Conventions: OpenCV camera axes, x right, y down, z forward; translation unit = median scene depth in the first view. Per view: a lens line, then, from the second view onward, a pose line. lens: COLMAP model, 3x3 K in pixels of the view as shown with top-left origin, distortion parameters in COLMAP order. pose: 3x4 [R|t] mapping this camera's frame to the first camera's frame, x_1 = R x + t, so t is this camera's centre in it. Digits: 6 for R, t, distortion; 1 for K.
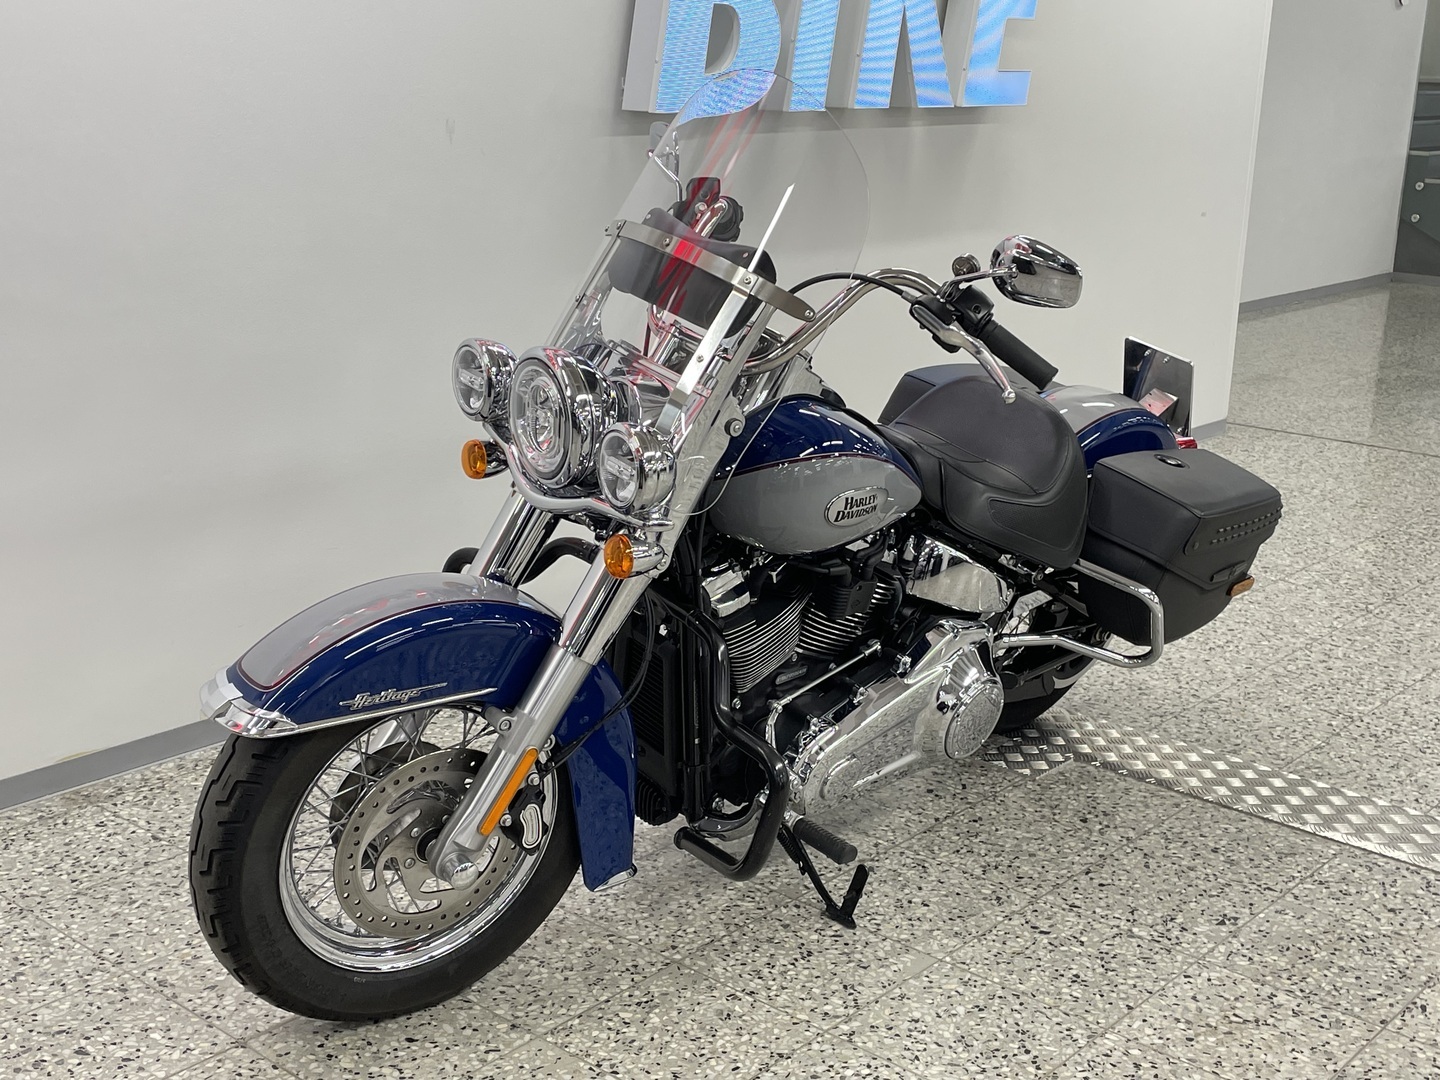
lens RADIAL K [[1827.1, 0, 720.3], [0, 1827.1, 553.6], [0, 0, 1]] dist [0.142388, -0.279602]
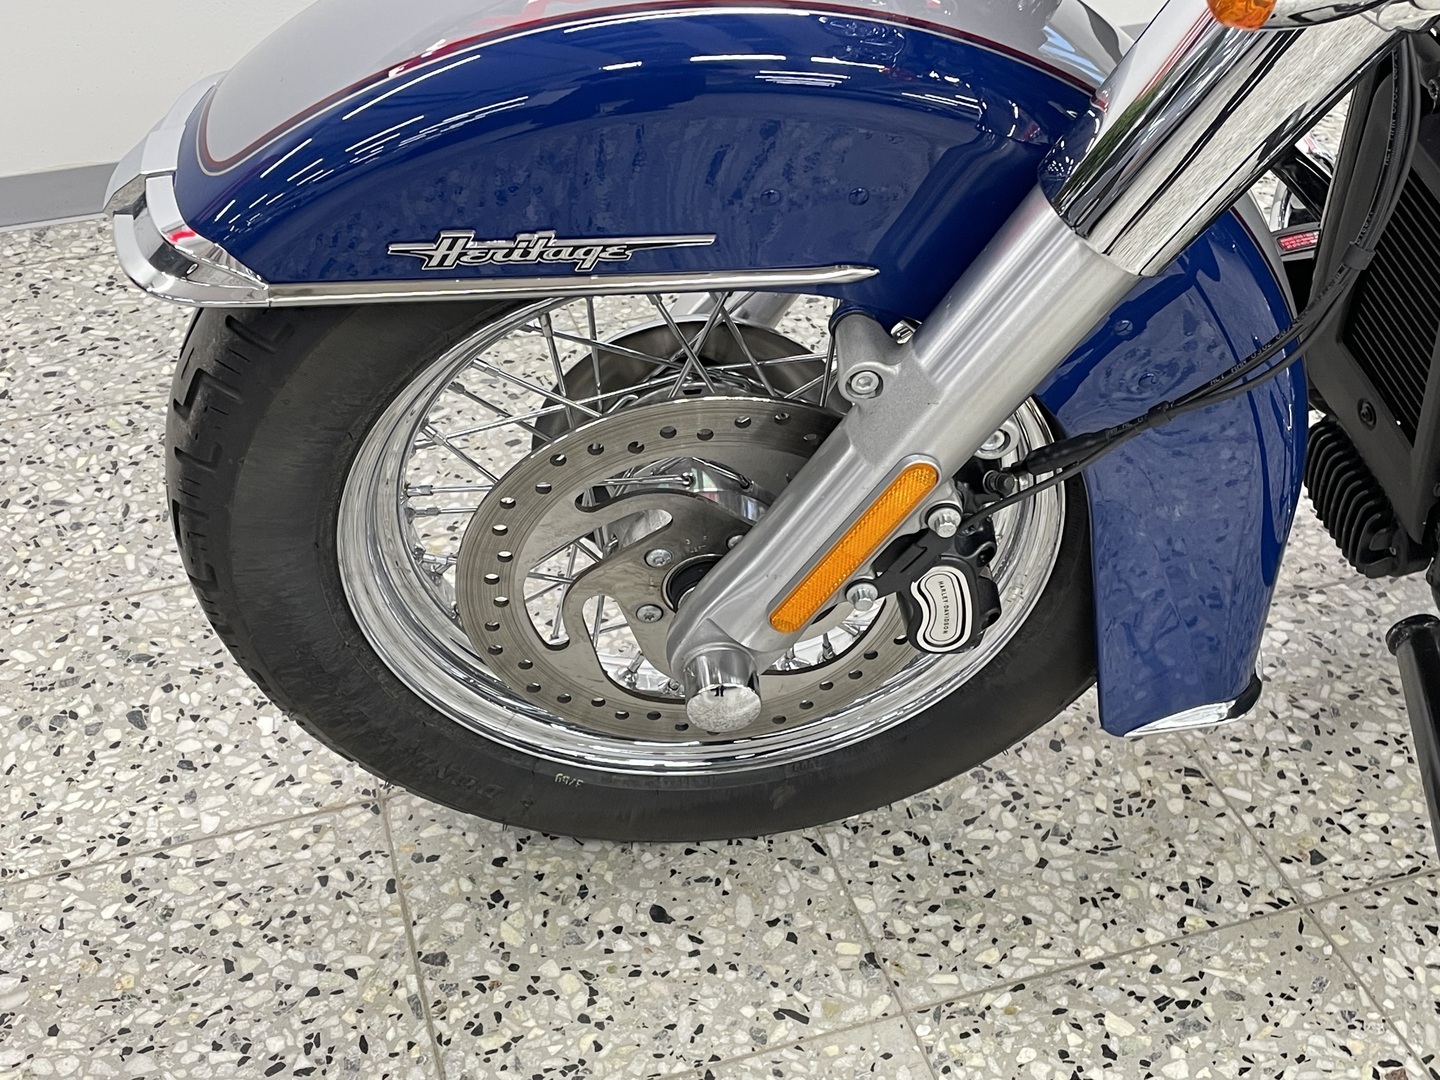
lens RADIAL K [[1827.1, 0, 720.3], [0, 1827.1, 553.6], [0, 0, 1]] dist [0.142388, -0.279602]
pose [[0.857444, 0.298979, -0.418810, 0.018443], [-0.120678, 0.908028, 0.401152, -0.016073], [0.500227, -0.293424, 0.814663, 0.650061]]
